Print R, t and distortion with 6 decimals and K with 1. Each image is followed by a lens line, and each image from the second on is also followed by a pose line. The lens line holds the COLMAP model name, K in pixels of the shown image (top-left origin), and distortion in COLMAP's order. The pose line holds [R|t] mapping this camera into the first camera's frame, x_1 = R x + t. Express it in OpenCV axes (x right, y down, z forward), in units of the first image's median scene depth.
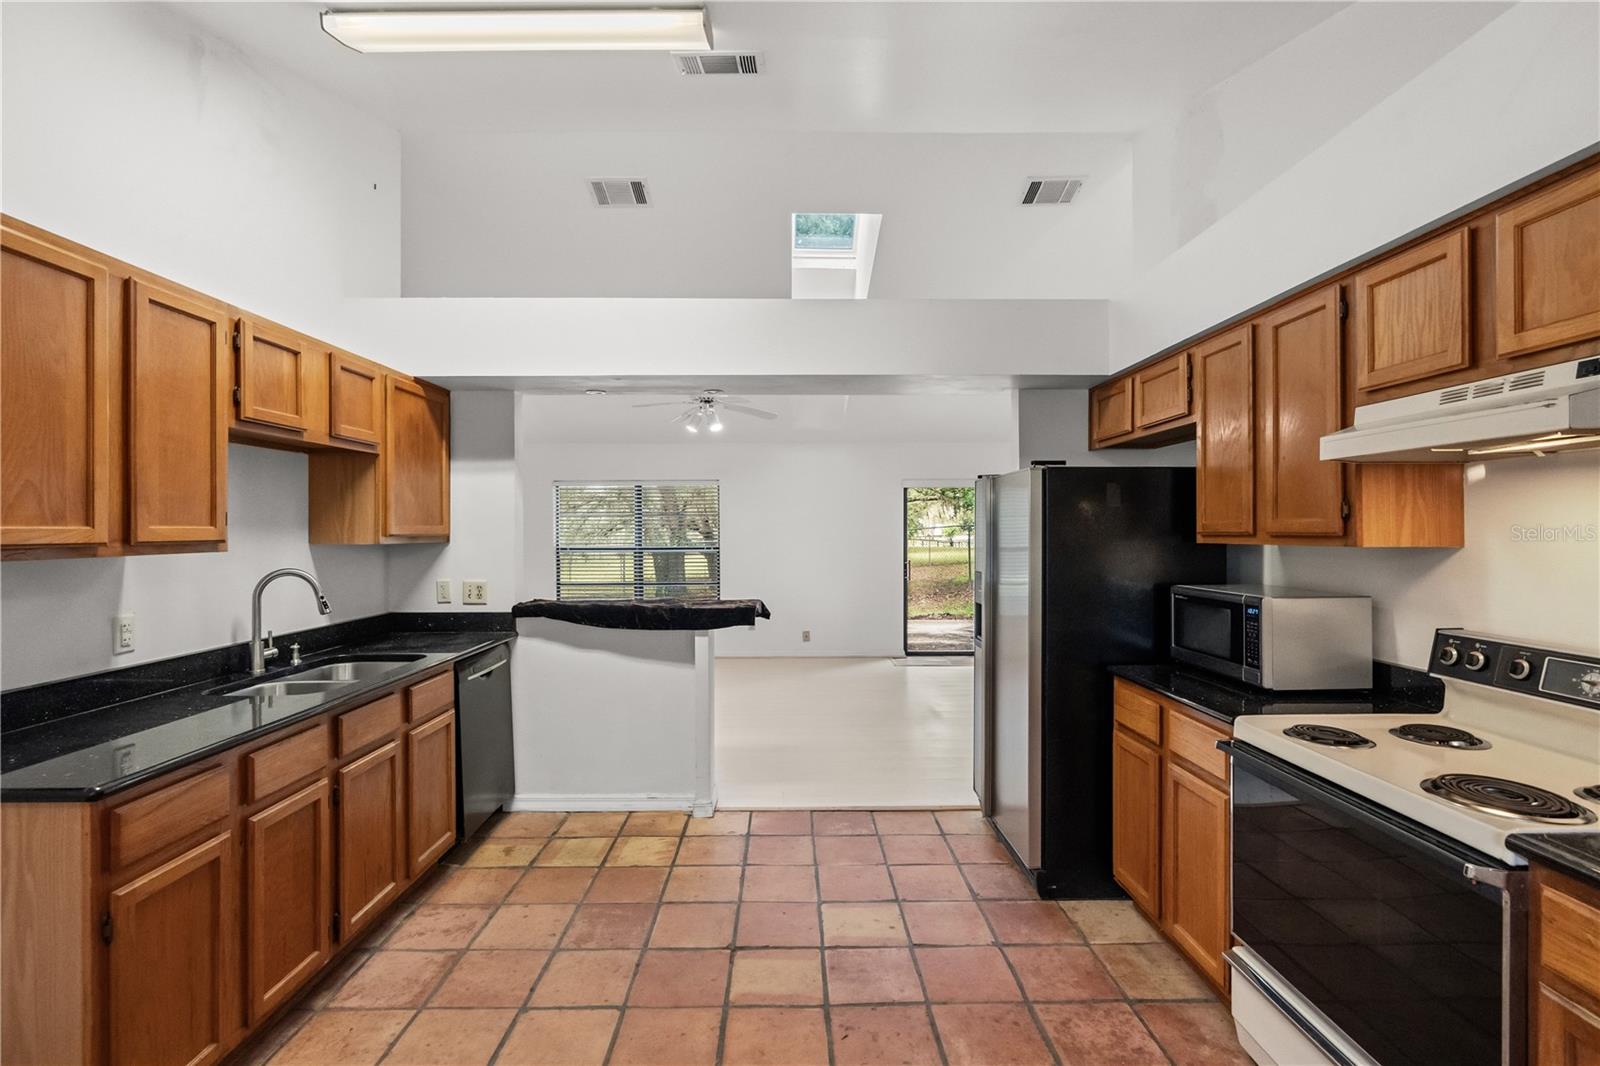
lens RADIAL K [[728.5, 0, 798.5], [0, 728.5, 533.2], [0, 0, 1]] dist [-0.009878, 0.002715]
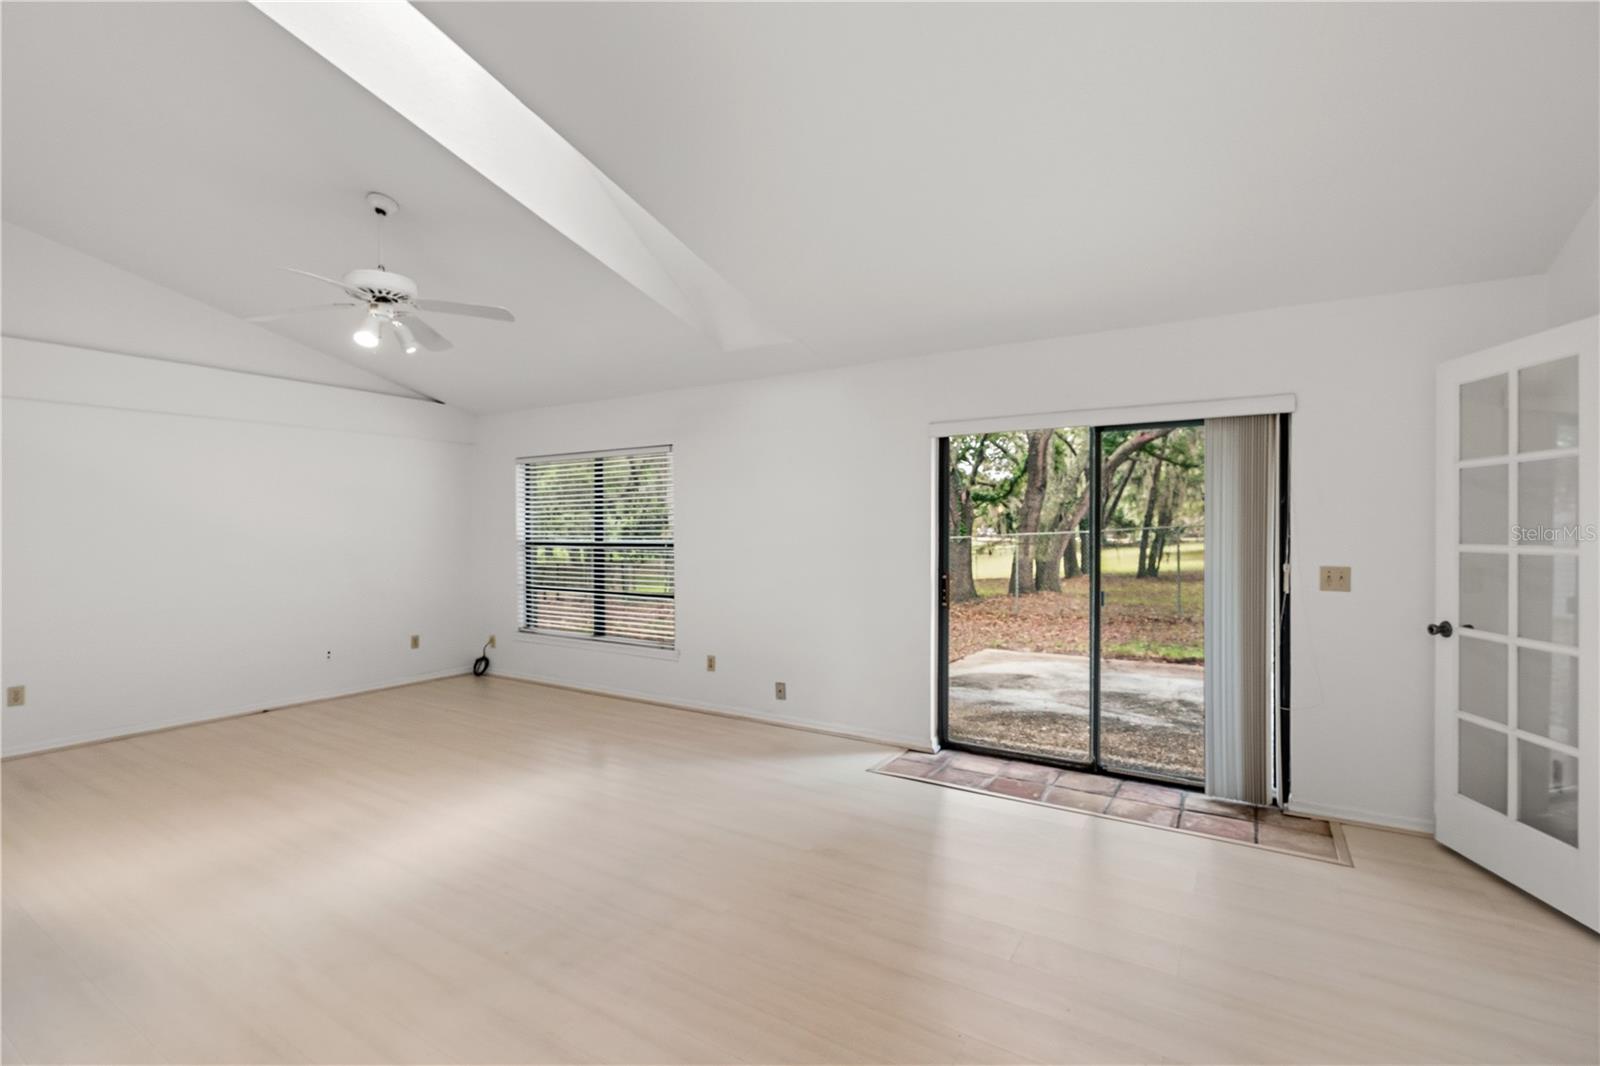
lens RADIAL K [[728.5, 0, 794.3], [0, 728.5, 526.7], [0, 0, 1]] dist [-0.009878, 0.002715]
pose [[0.842999, 0.006868, -0.537871, 1.056452], [-0.005882, 0.999976, 0.003550, 0.011219], [0.537883, 0.000171, 0.843020, 1.533162]]
